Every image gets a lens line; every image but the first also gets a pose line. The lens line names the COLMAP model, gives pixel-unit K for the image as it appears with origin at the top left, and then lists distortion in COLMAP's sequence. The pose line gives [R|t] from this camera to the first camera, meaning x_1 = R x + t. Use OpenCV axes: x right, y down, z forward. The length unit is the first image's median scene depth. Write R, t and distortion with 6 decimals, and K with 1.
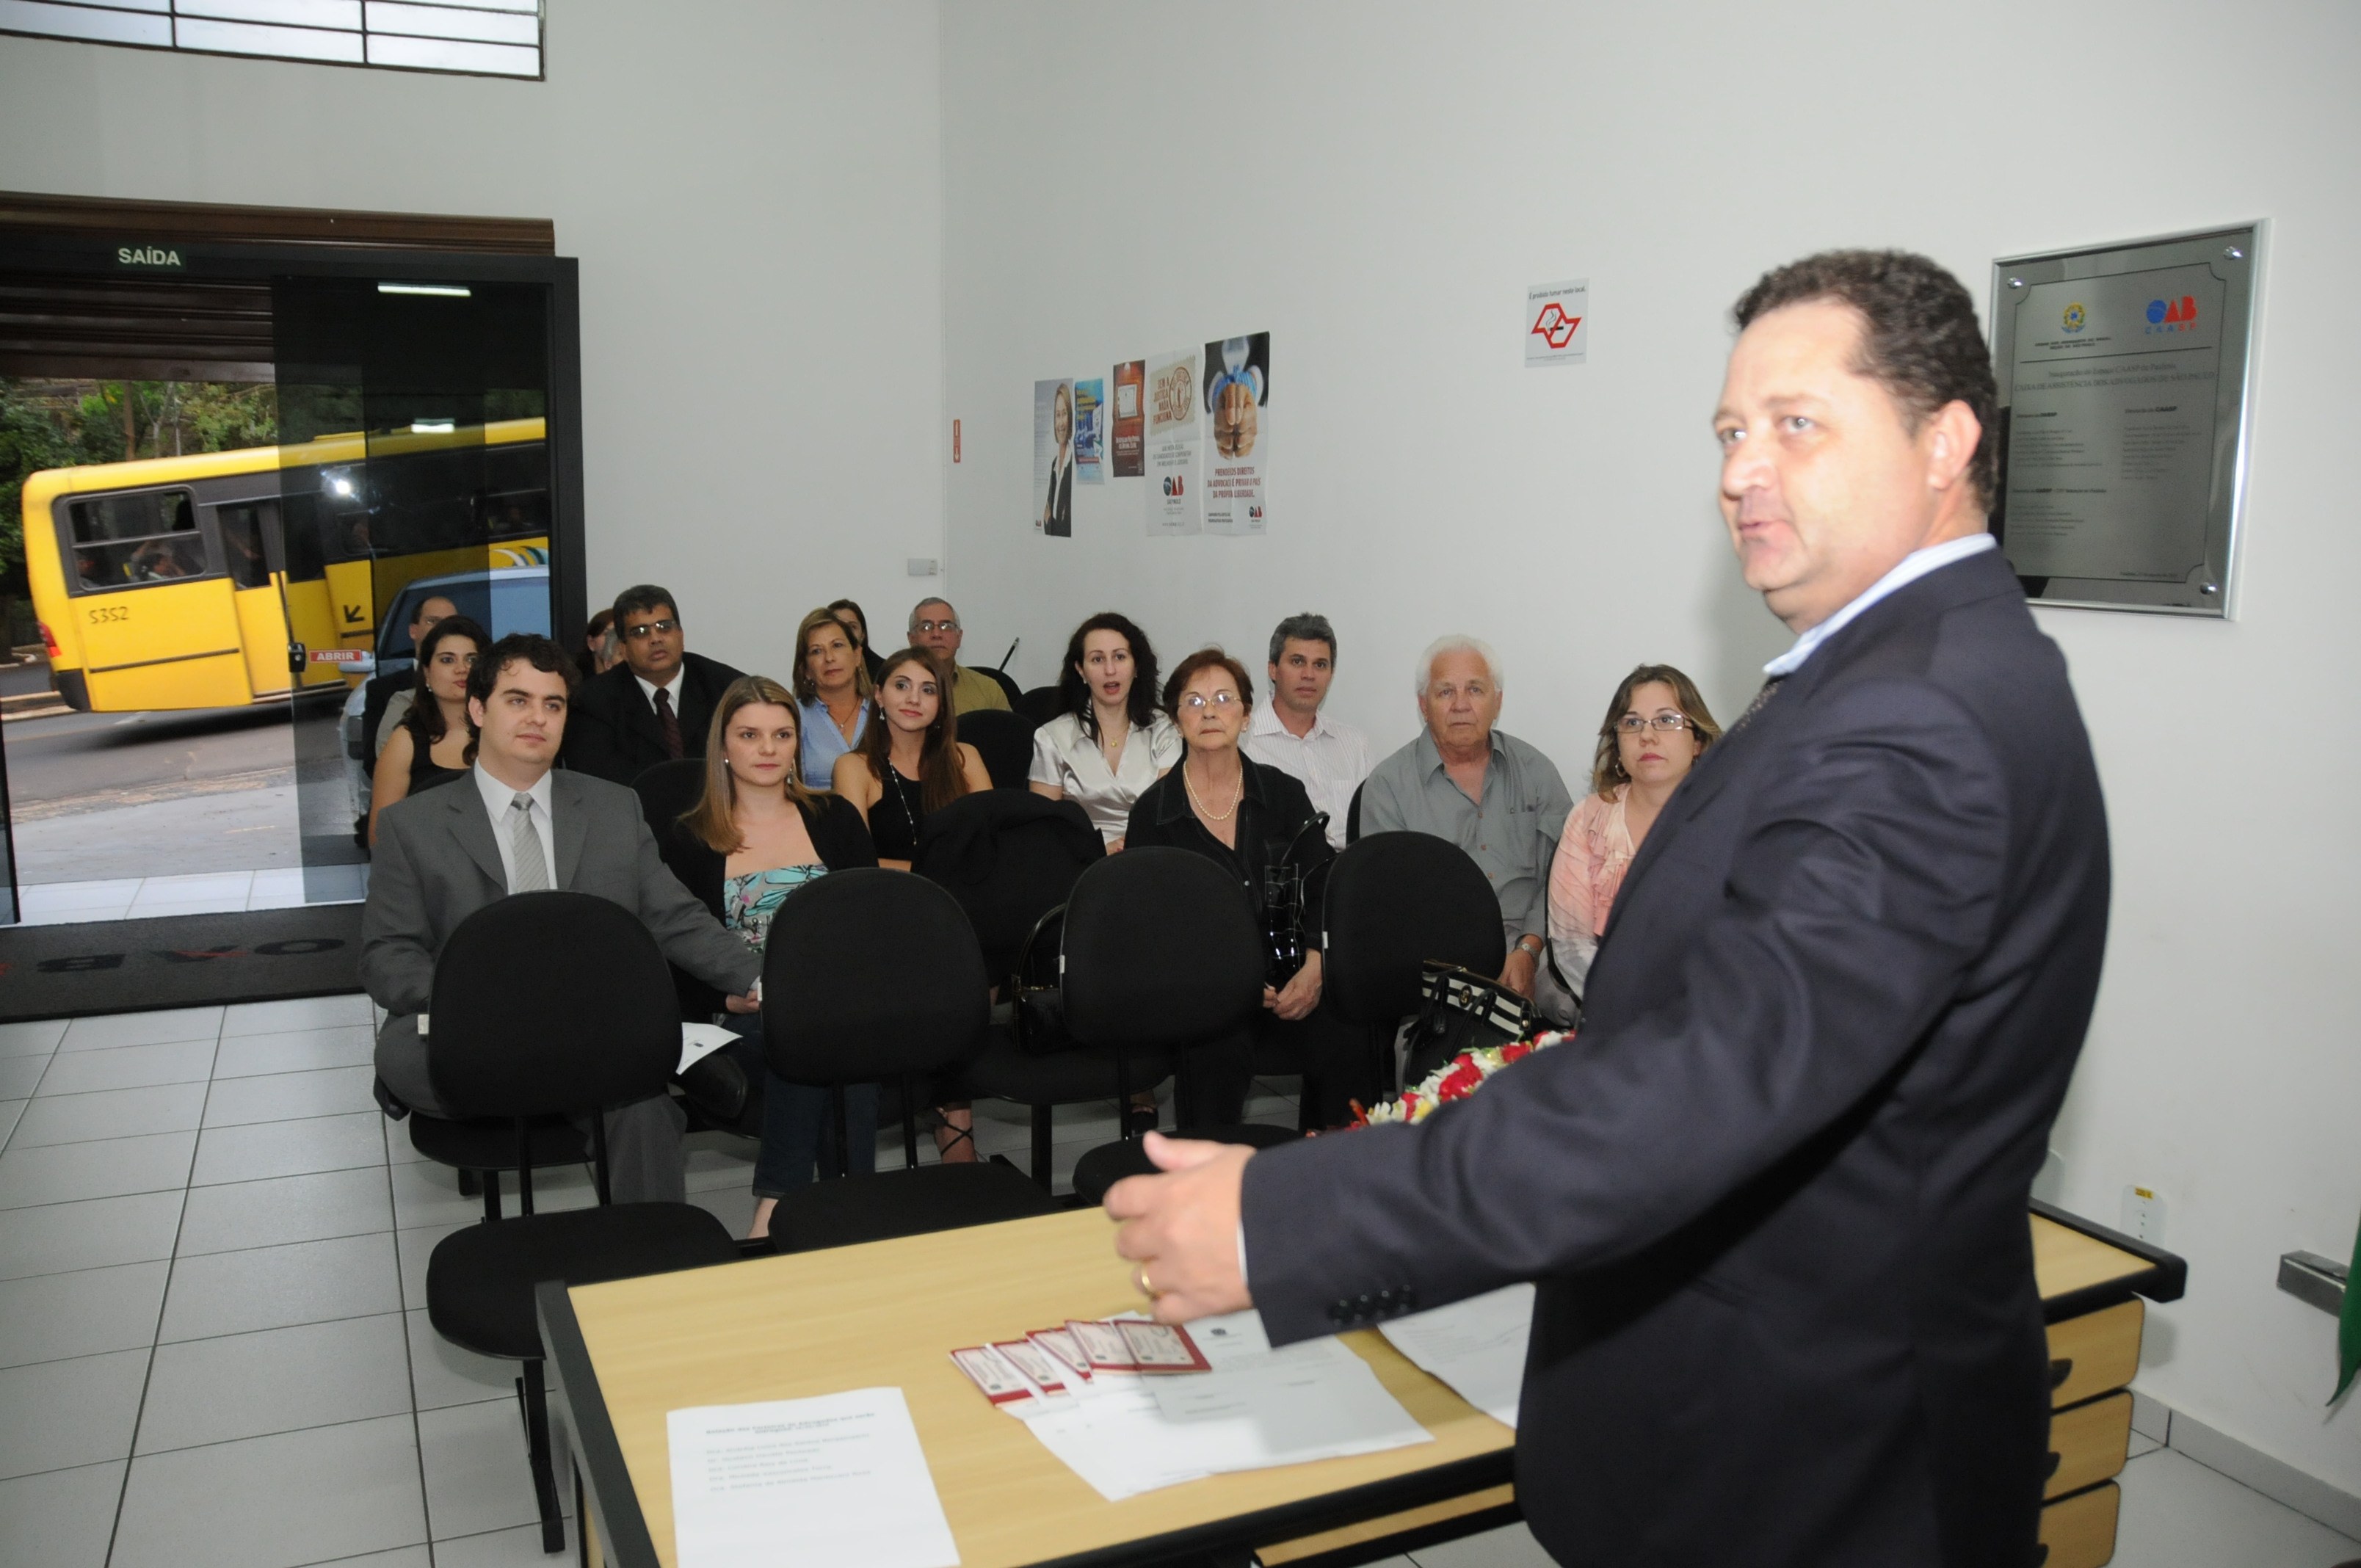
lens RADIAL K [[1823.8, 0, 1161.9], [0, 1823.8, 796.7], [0, 0, 1]] dist [-0.151091, 0.109137]
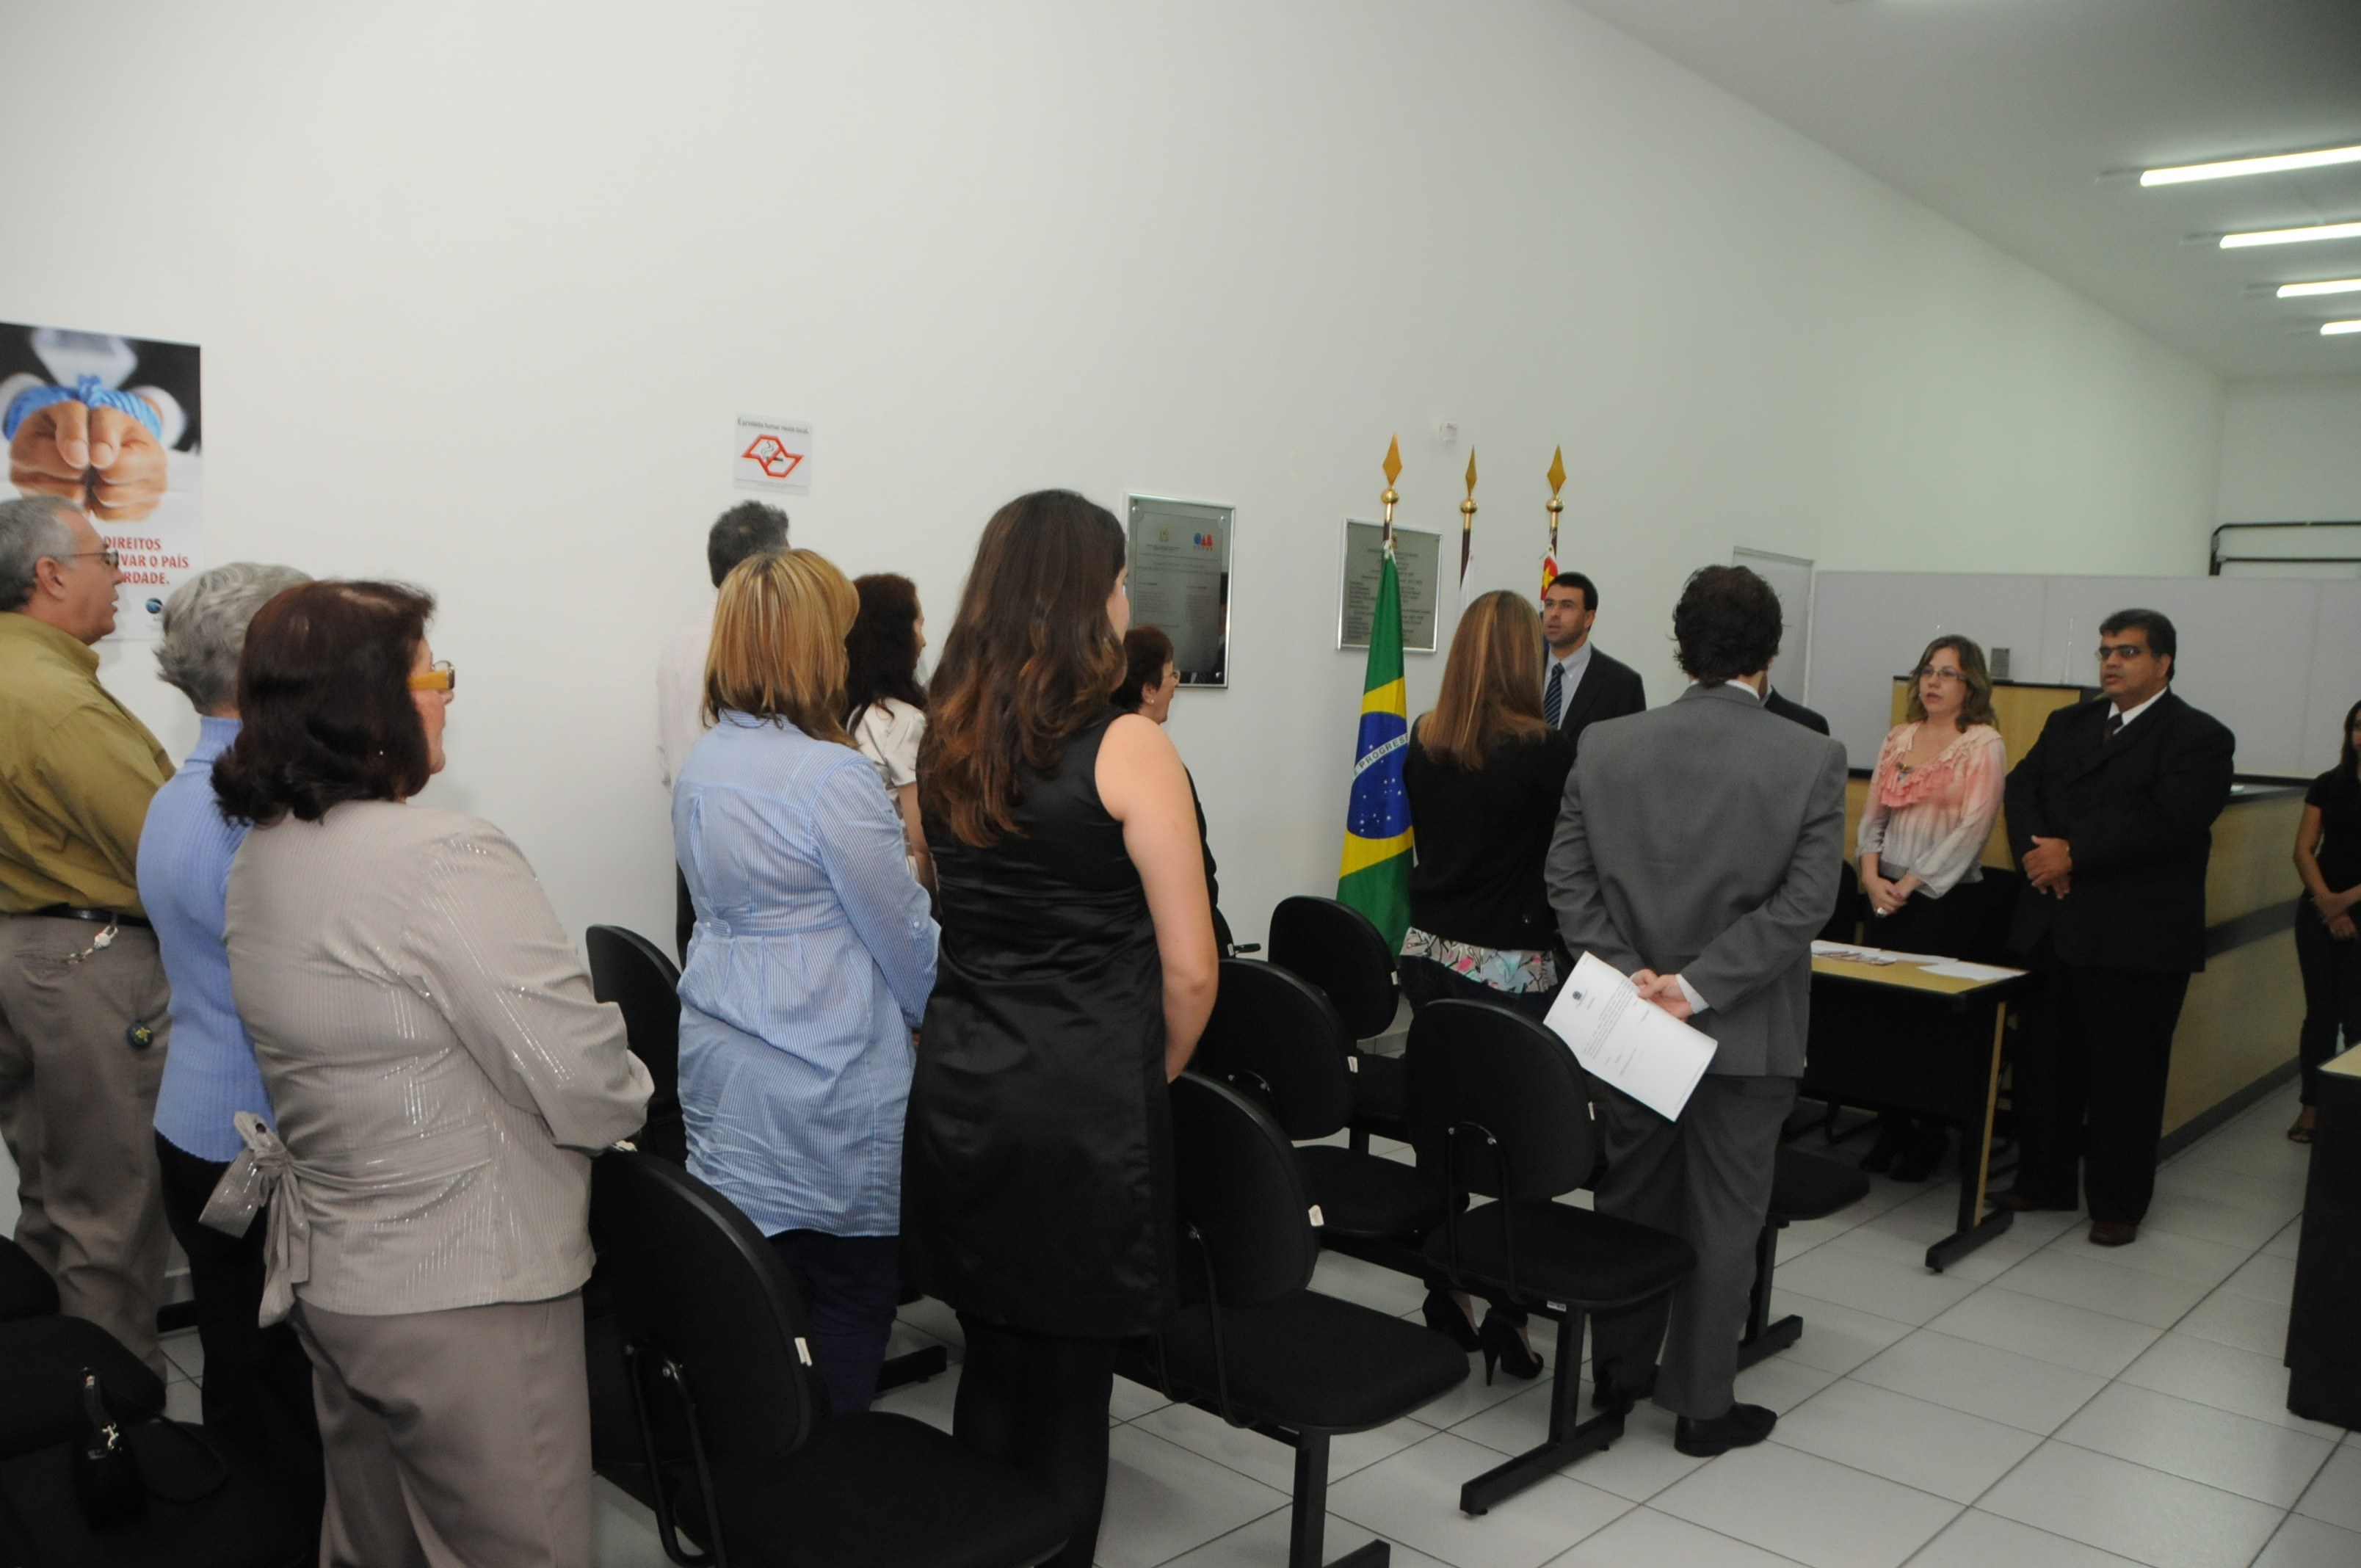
lens RADIAL K [[1823.8, 0, 1153.9], [0, 1823.8, 863.6], [0, 0, 1]] dist [-0.151091, 0.109137]
pose [[-0.351704, -0.134458, 0.926405, -0.829312], [0.098859, 0.978762, 0.179589, -0.172661], [-0.930877, 0.154745, -0.330942, 1.063466]]
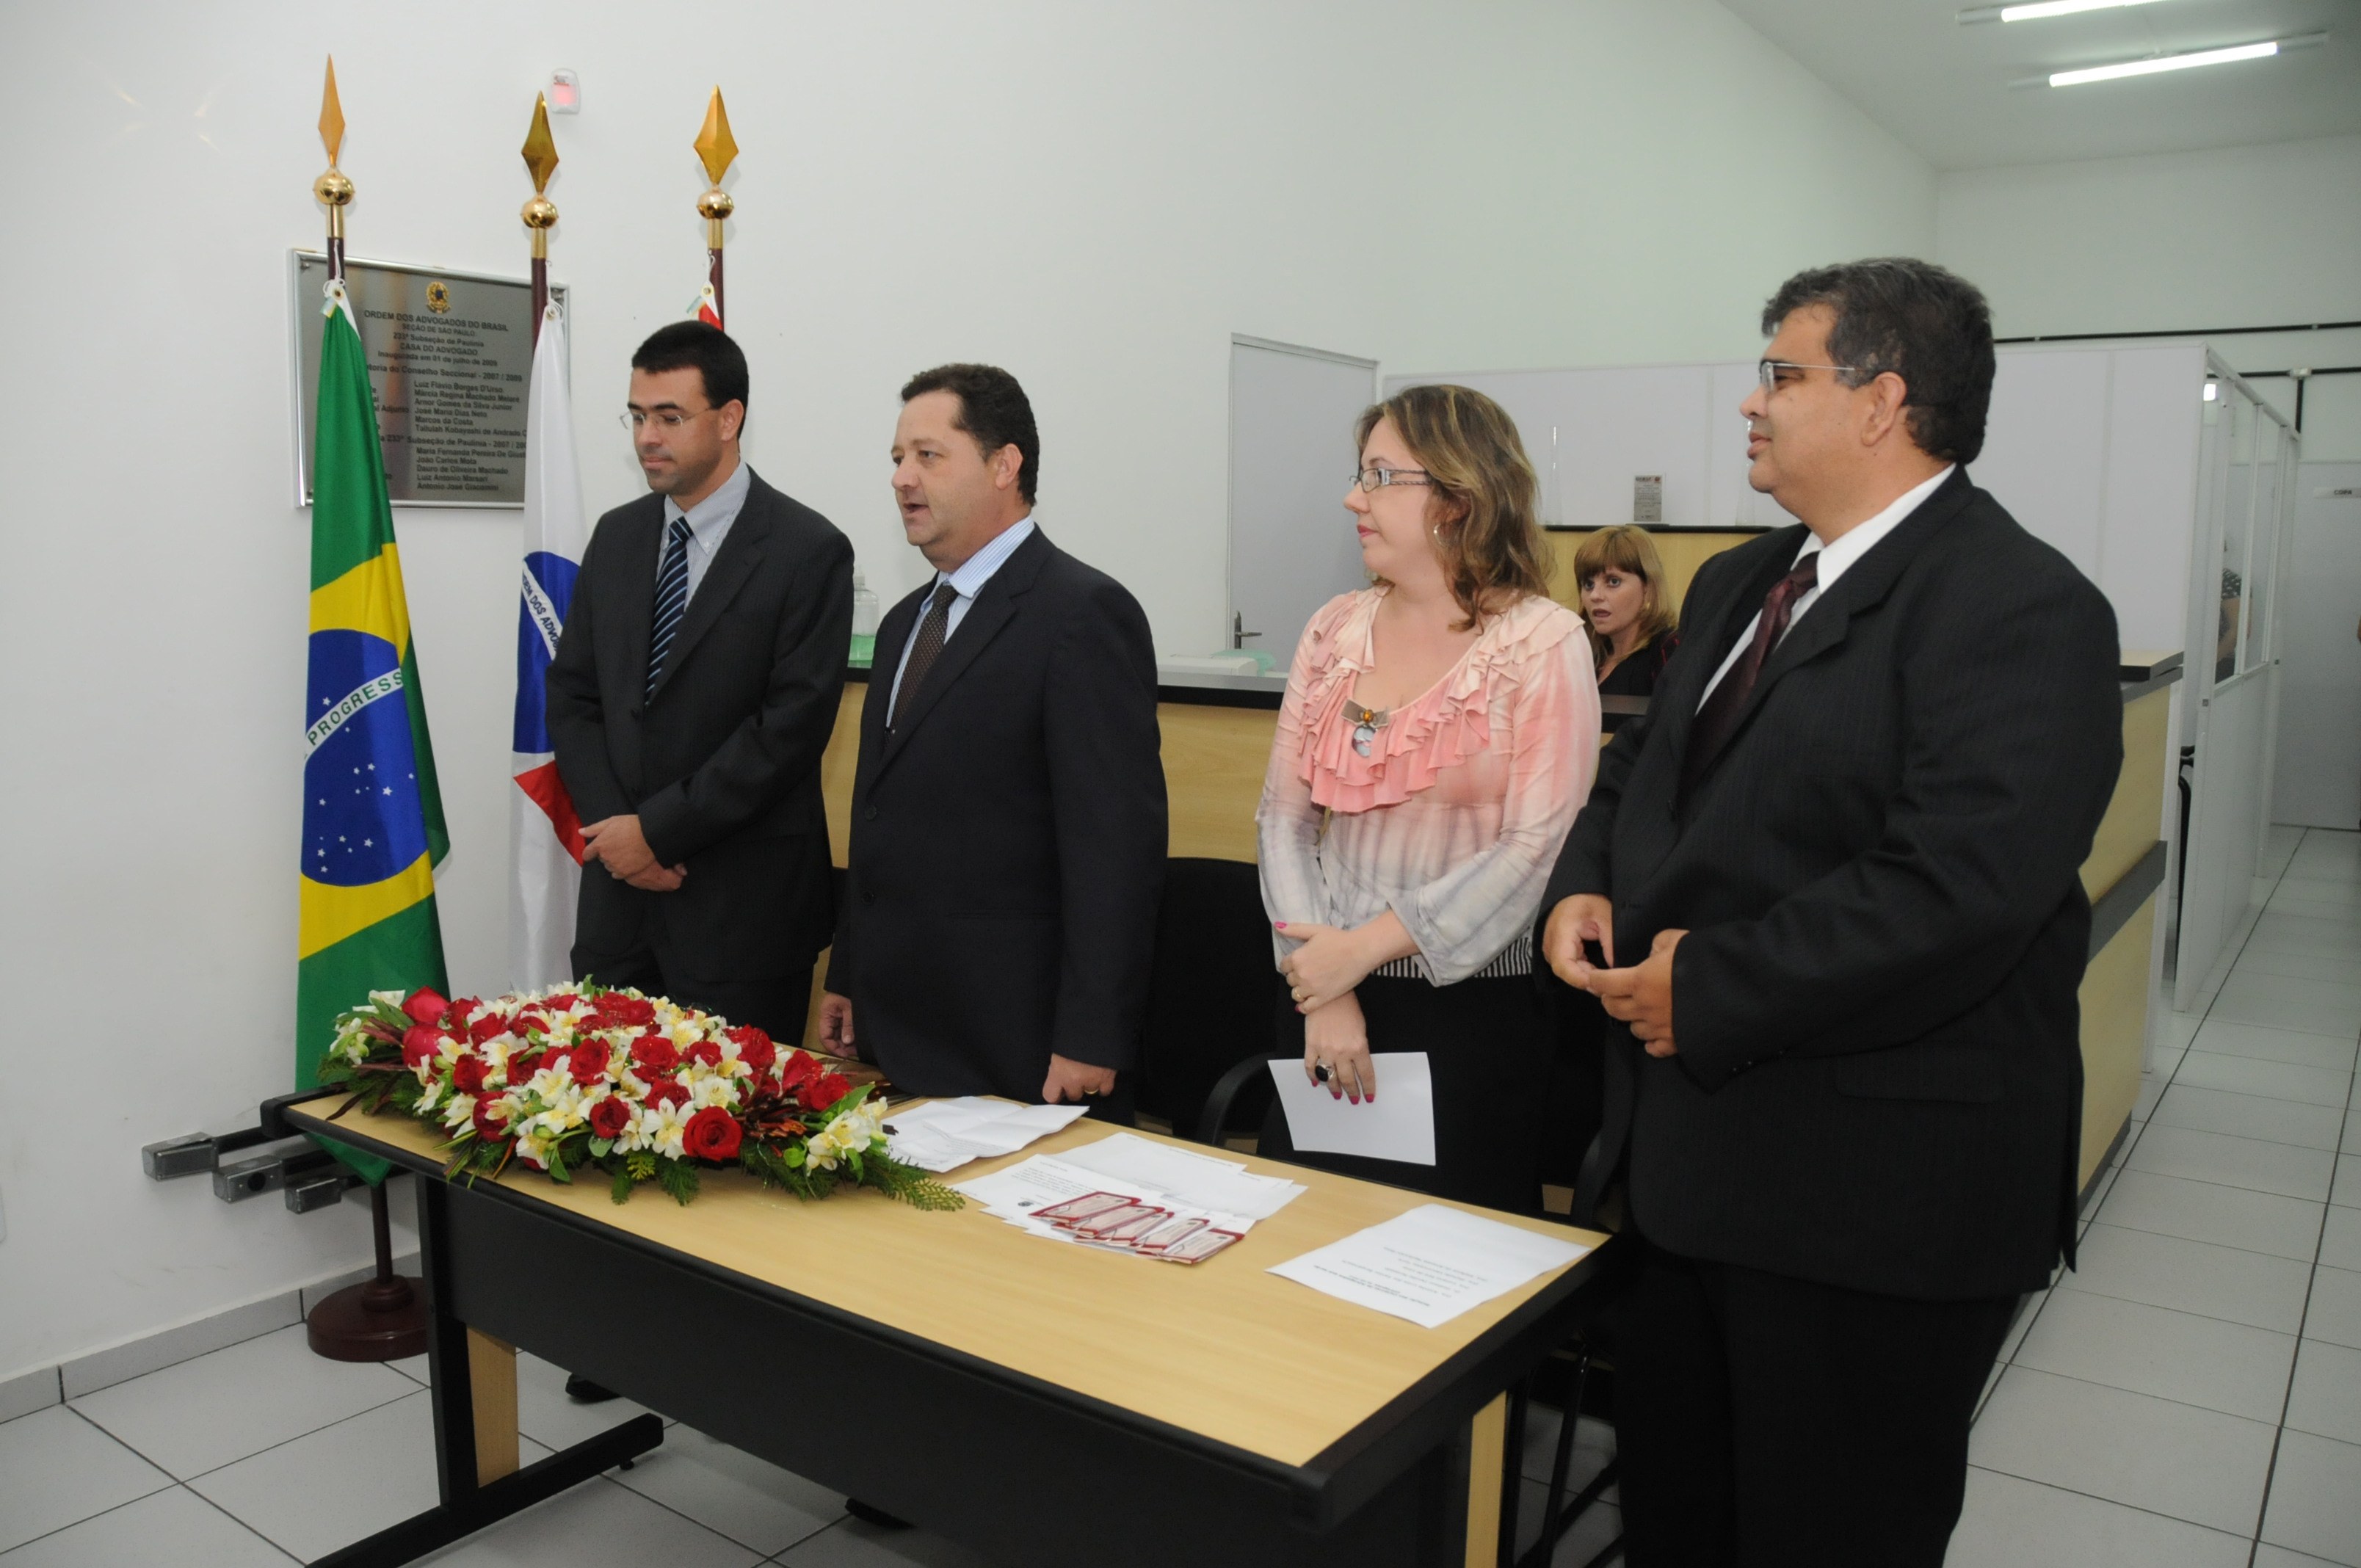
lens RADIAL K [[1823.8, 0, 1163.2], [0, 1823.8, 803.6], [0, 0, 1]] dist [-0.151091, 0.109137]
pose [[-0.479288, -0.129523, 0.868048, -0.352370], [0.125771, 0.968706, 0.213986, -0.065592], [-0.868599, 0.211736, -0.447999, 0.500136]]
